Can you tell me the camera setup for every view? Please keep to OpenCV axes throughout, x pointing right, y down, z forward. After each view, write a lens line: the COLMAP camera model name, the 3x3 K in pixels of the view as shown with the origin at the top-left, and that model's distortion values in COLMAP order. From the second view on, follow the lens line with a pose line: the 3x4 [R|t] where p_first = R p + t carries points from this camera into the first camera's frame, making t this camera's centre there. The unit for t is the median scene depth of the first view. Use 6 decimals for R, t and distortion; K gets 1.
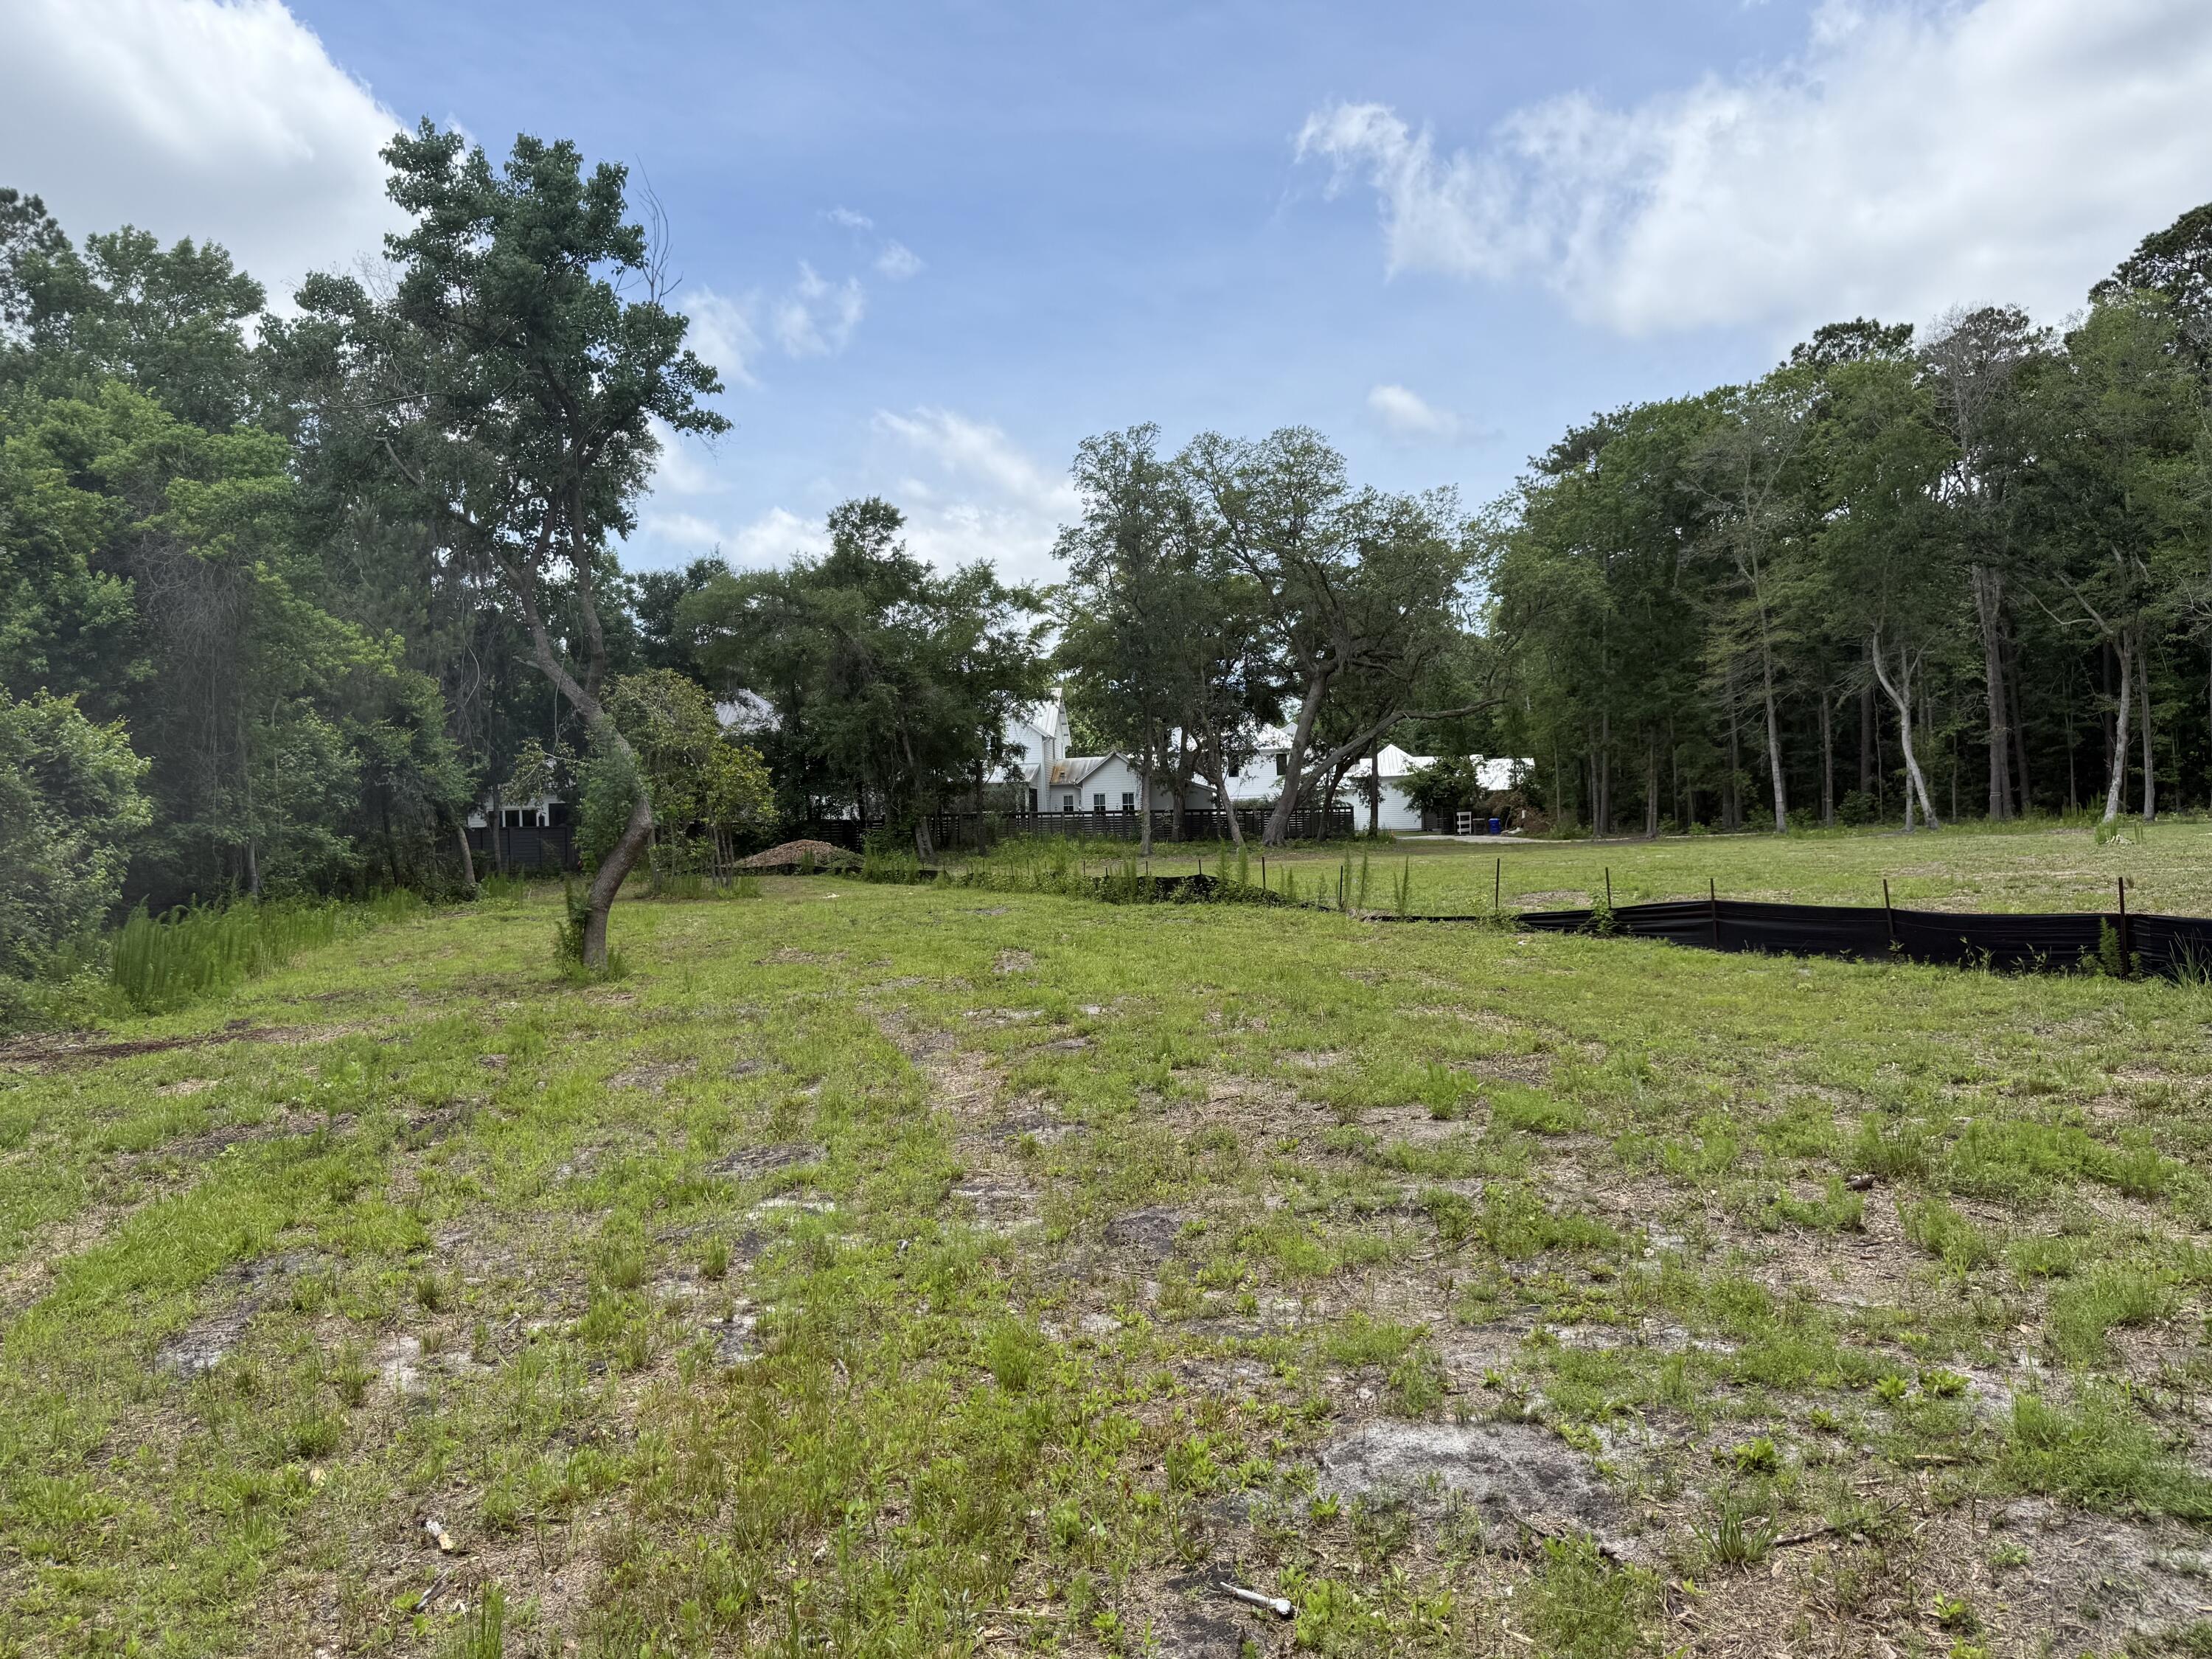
lens RADIAL K [[1655.4, 0, 1090.0], [0, 1655.4, 806.3], [0, 0, 1]] dist [-0.002119, 0.008191]
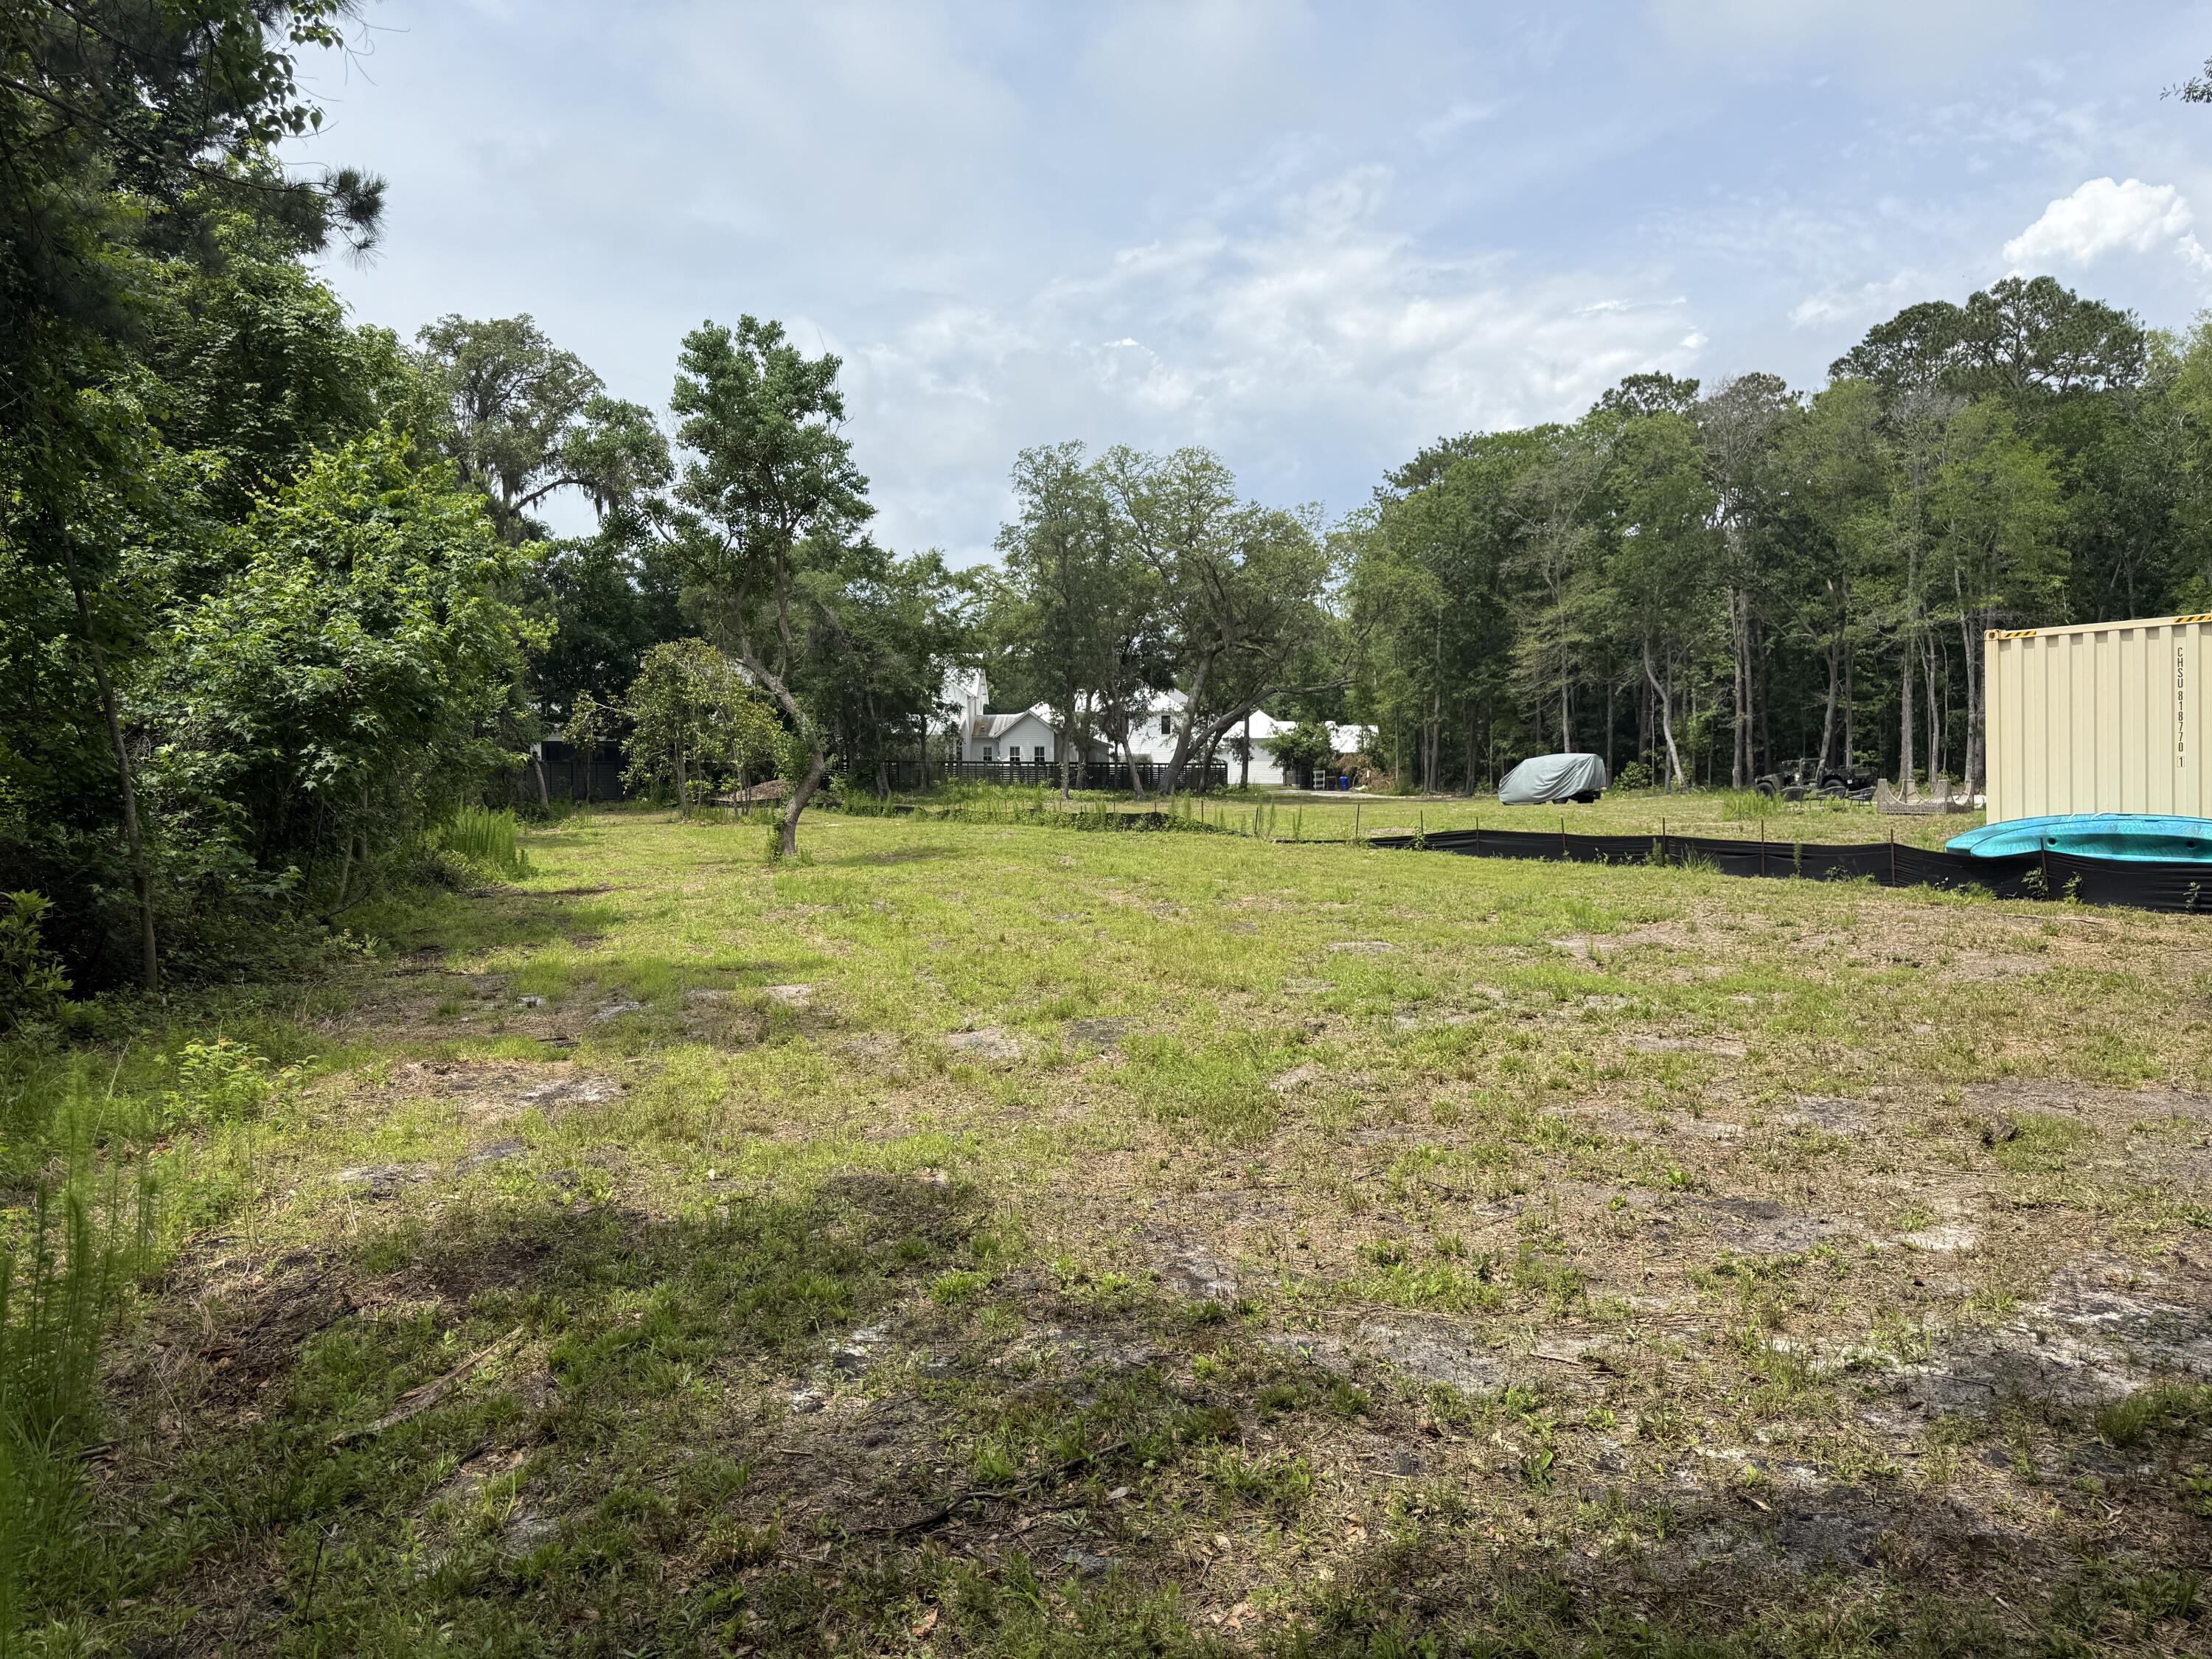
lens RADIAL K [[1563.3, 0, 1125.0], [0, 1563.3, 838.3], [0, 0, 1]] dist [0.067923, -0.068969]
pose [[0.994270, 0.022759, 0.104451, -0.041100], [-0.028238, 0.998285, 0.051287, -0.002202], [-0.103105, -0.053942, 0.993207, -0.147152]]
